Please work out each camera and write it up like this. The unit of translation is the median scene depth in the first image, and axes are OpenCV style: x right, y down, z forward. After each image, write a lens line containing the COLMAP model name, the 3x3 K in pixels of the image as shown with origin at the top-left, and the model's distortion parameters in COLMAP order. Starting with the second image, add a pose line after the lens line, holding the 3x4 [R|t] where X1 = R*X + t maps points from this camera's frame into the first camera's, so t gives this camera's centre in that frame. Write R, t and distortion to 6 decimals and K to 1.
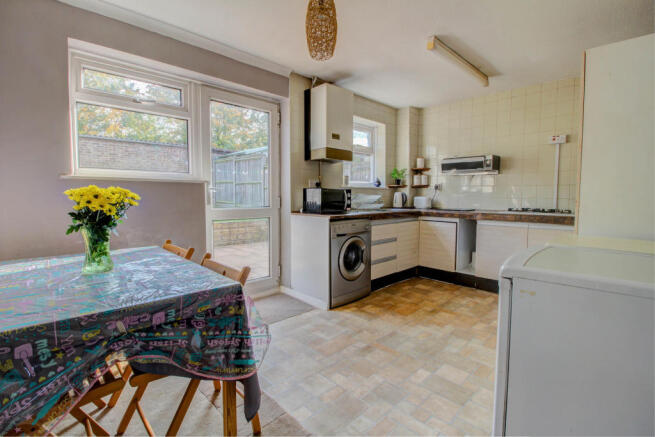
lens RADIAL K [[304.0, 0, 326.6], [0, 304.0, 215.9], [0, 0, 1]] dist [-0.025825, -0.002130]
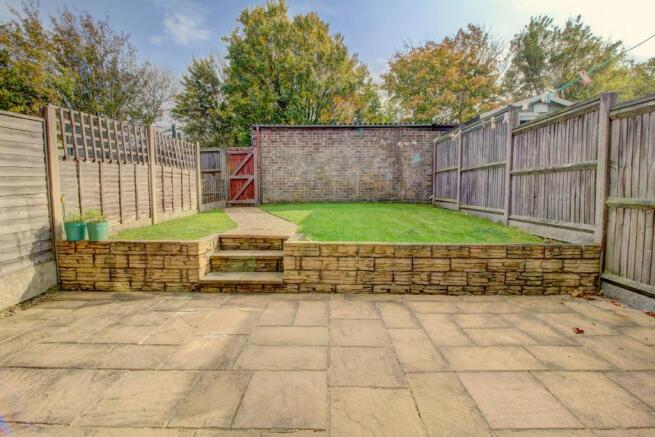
lens RADIAL K [[304.0, 0, 324.9], [0, 304.0, 216.4], [0, 0, 1]] dist [-0.025825, -0.002130]
pose [[0.708584, 0.048368, -0.703967, -0.244538], [-0.041067, 0.998784, 0.027287, -0.075910], [0.704431, 0.009575, 0.709708, 1.512099]]
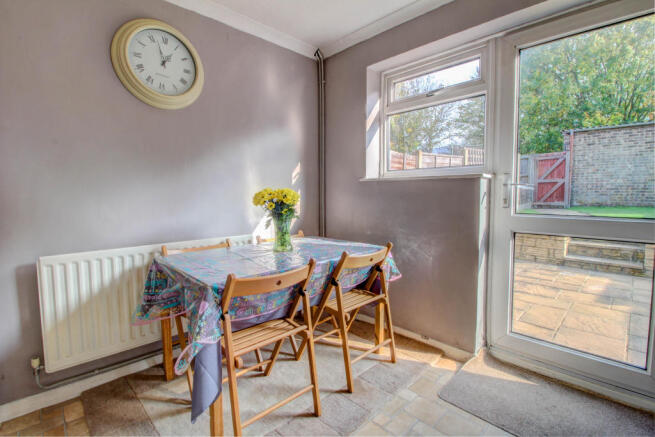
lens RADIAL K [[304.0, 0, 327.6], [0, 304.0, 215.2], [0, 0, 1]] dist [-0.025825, -0.002130]
pose [[-0.001505, 0.063262, -0.997996, 0.294654], [-0.060837, 0.996143, 0.063237, -0.038267], [0.998147, 0.060811, 0.002350, 0.600316]]
